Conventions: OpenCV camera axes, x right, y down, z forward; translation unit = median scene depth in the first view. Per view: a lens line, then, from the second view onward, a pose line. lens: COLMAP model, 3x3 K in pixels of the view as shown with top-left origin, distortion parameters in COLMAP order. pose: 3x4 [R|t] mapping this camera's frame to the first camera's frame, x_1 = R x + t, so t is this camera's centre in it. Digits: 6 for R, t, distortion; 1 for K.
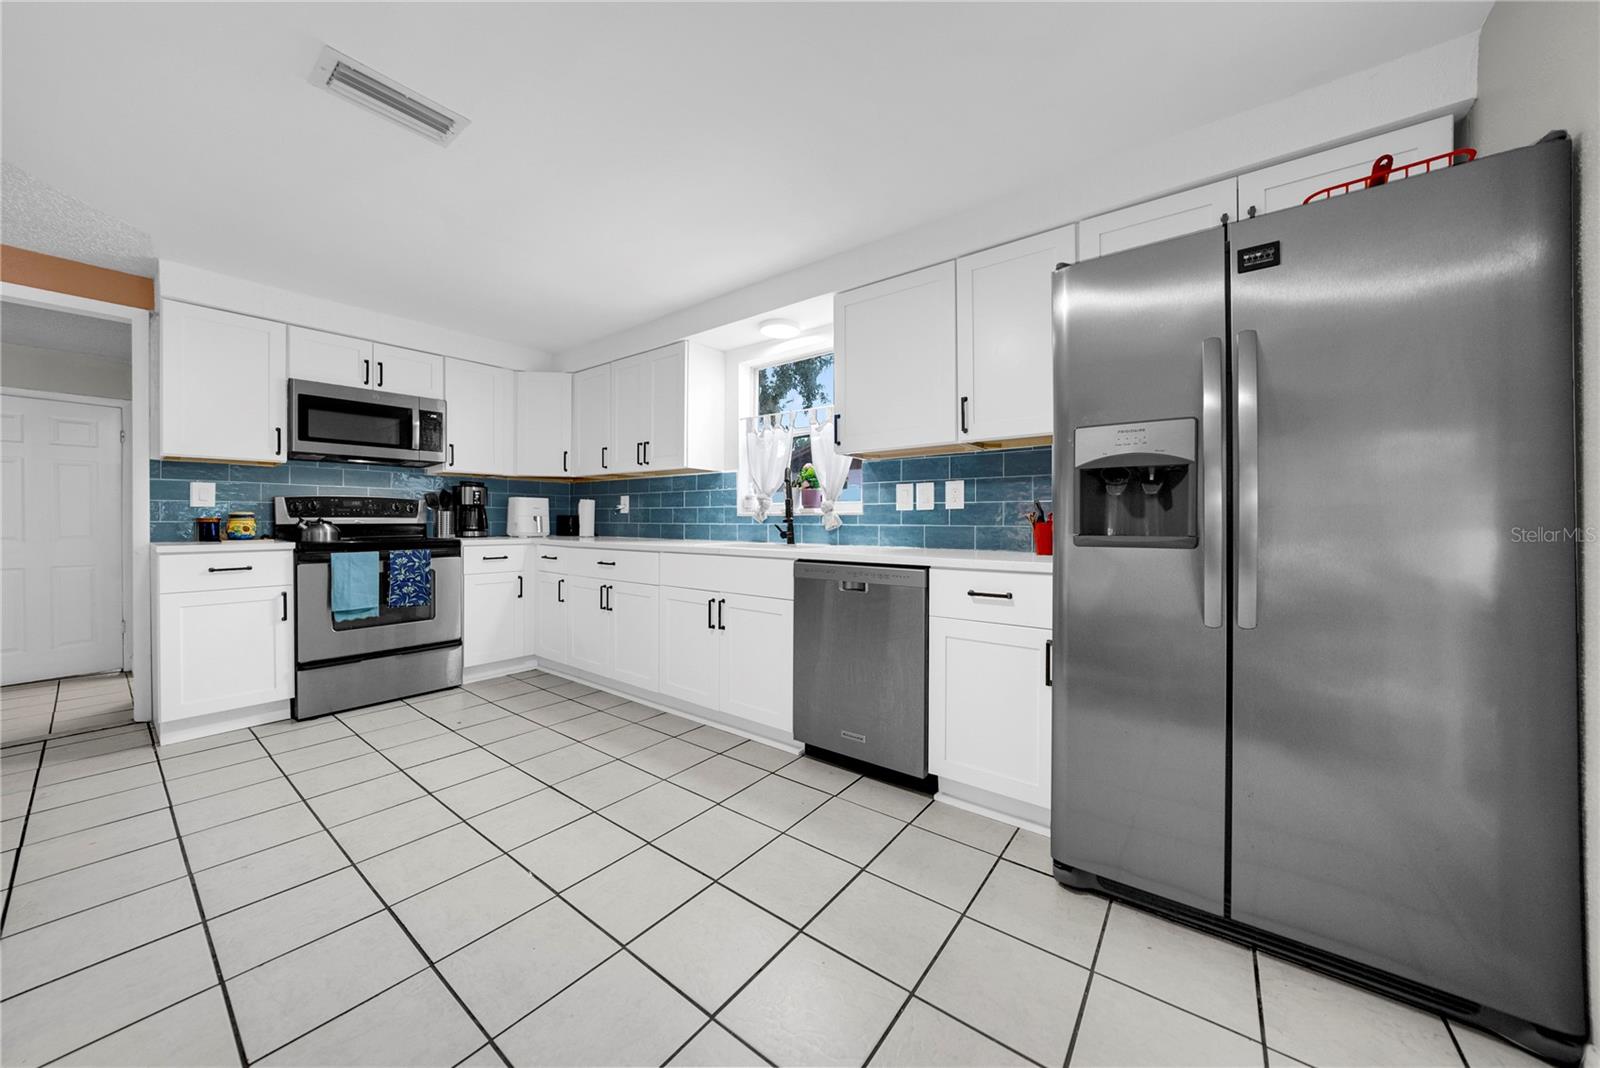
lens RADIAL K [[551.4, 0, 797.7], [0, 551.4, 523.1], [0, 0, 1]] dist [-0.001645, -0.000080]
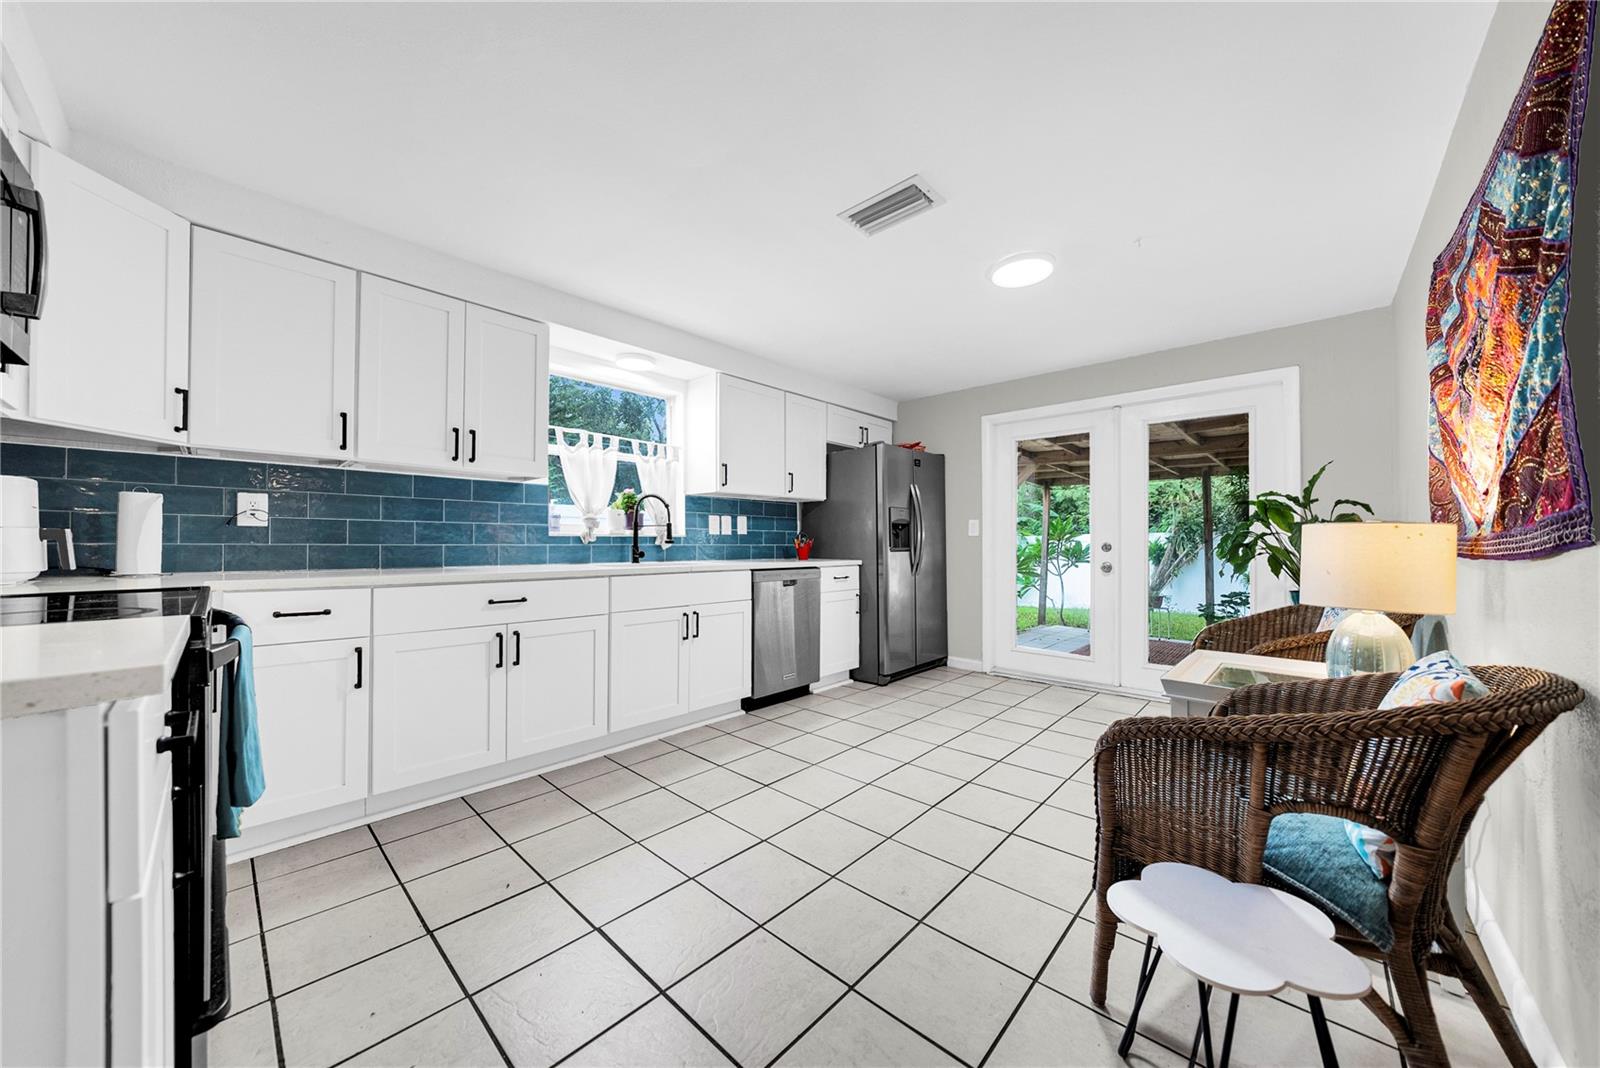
lens RADIAL K [[558.6, 0, 798.1], [0, 558.6, 540.3], [0, 0, 1]] dist [0.000046, -0.000007]
pose [[0.102277, 0.000525, 0.994756, -1.194623], [-0.003386, 0.999994, -0.000180, -0.008340], [-0.994750, -0.003350, 0.102278, 0.637201]]
